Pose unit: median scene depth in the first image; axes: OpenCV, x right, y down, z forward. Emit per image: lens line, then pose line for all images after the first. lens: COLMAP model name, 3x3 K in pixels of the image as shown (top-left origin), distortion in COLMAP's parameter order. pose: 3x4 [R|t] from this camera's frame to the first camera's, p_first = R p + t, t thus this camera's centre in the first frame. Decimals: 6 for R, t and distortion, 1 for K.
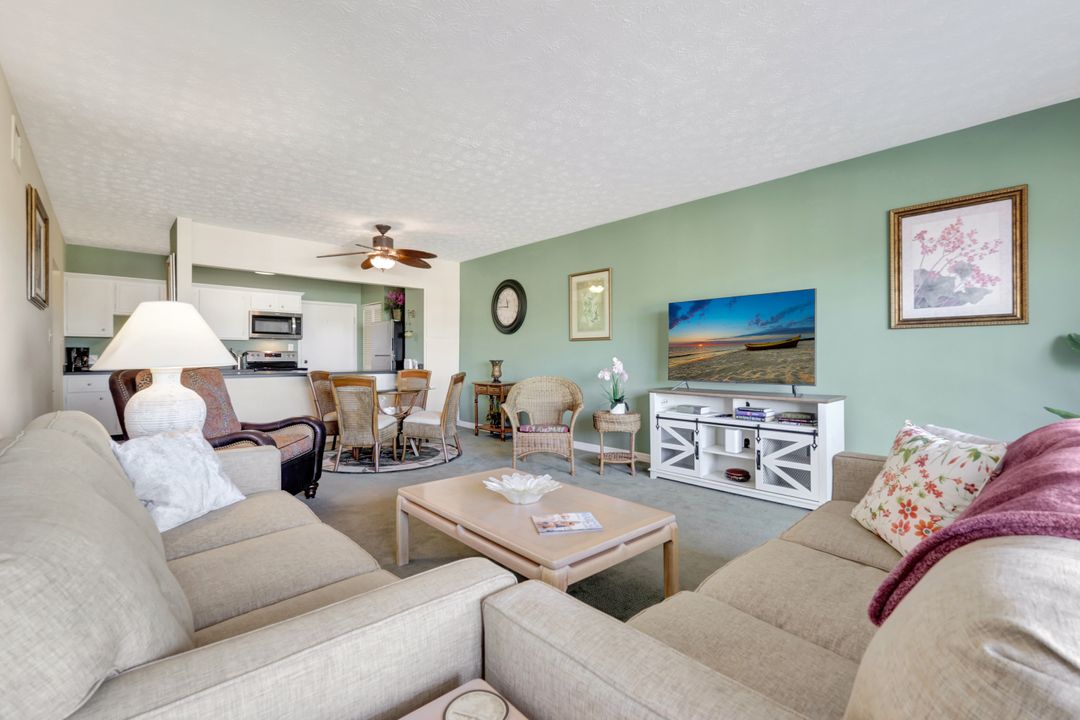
lens RADIAL K [[472.4, 0, 535.8], [0, 472.4, 351.7], [0, 0, 1]] dist [0.012309, -0.000210]
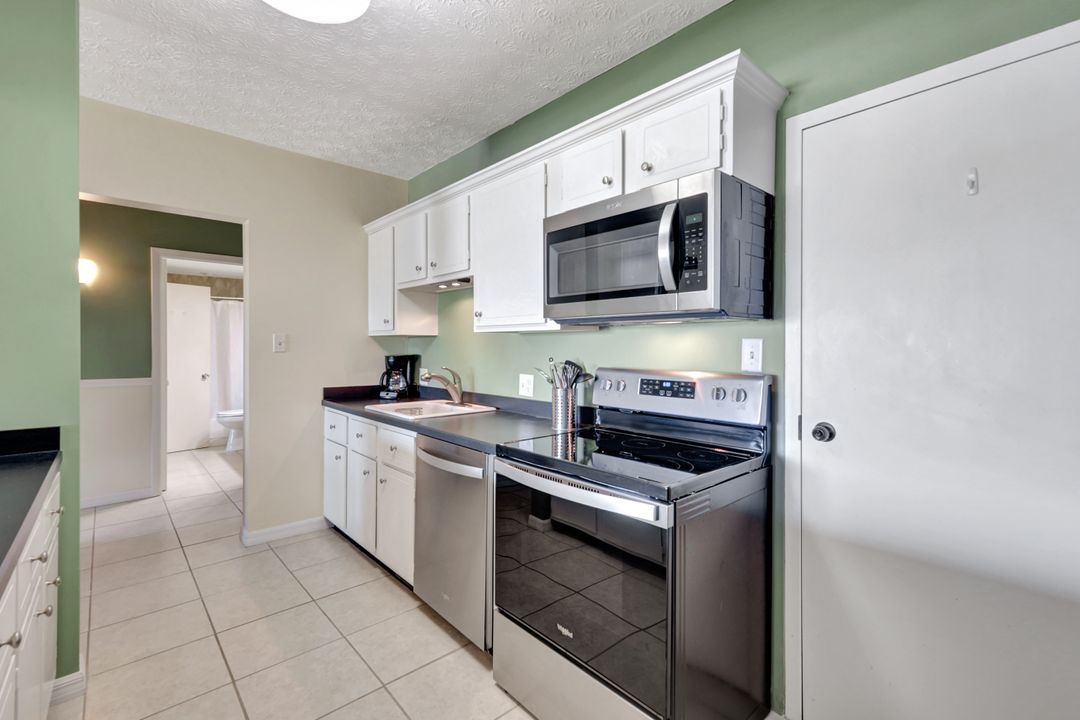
lens RADIAL K [[472.4, 0, 535.8], [0, 472.4, 351.7], [0, 0, 1]] dist [0.012309, -0.000210]
pose [[-0.006254, 0.006555, -0.999959, -0.478145], [0.003597, 0.999972, 0.006532, -0.019756], [0.999974, -0.003556, -0.006277, 1.429033]]
